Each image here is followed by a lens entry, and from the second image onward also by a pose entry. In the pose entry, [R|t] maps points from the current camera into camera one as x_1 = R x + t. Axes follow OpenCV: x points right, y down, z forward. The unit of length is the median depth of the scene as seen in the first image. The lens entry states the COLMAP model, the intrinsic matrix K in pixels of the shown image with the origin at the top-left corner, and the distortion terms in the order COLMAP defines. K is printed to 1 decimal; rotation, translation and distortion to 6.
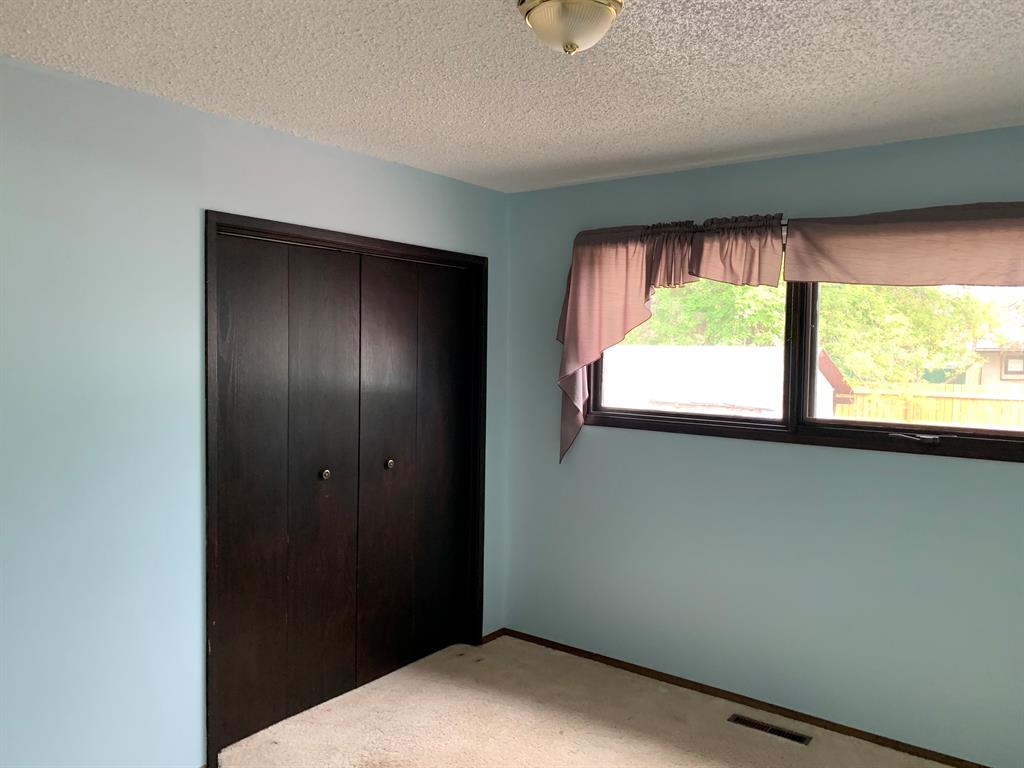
lens RADIAL K [[777.8, 0, 517.0], [0, 777.8, 387.8], [0, 0, 1]] dist [0.019759, -0.005642]
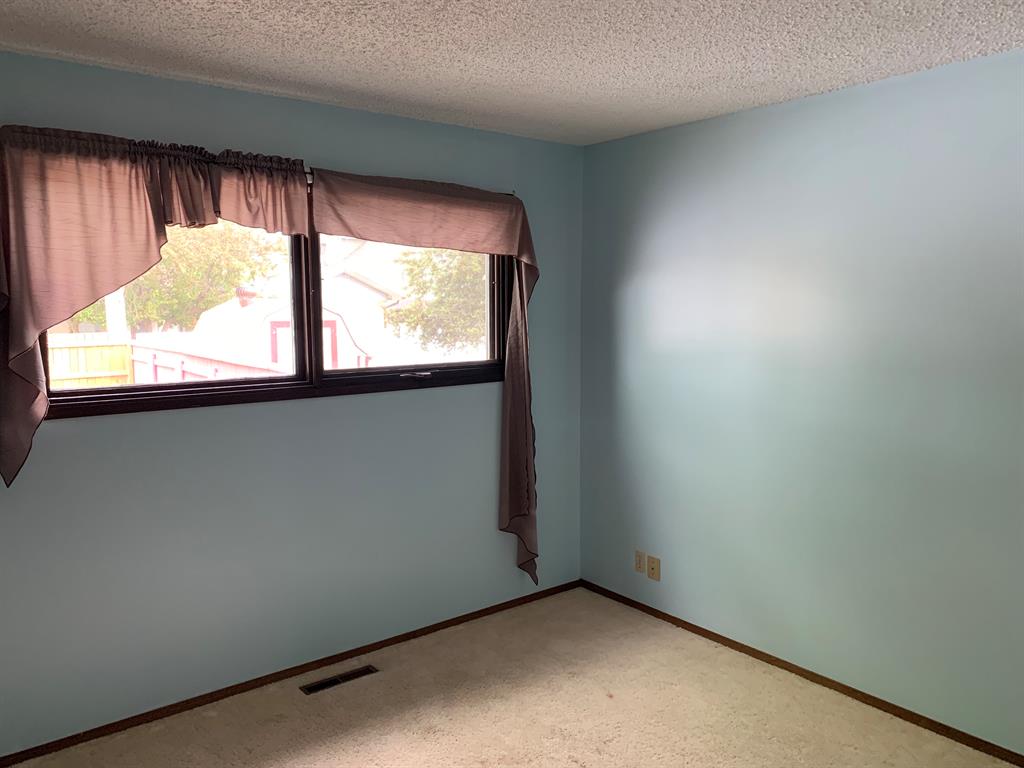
lens RADIAL K [[777.8, 0, 515.2], [0, 777.8, 381.6], [0, 0, 1]] dist [0.019759, -0.005642]
pose [[0.262308, -0.115667, 0.958027, -0.510444], [0.056939, 0.992916, 0.104290, -0.036530], [-0.963303, 0.027193, 0.267035, 0.472824]]
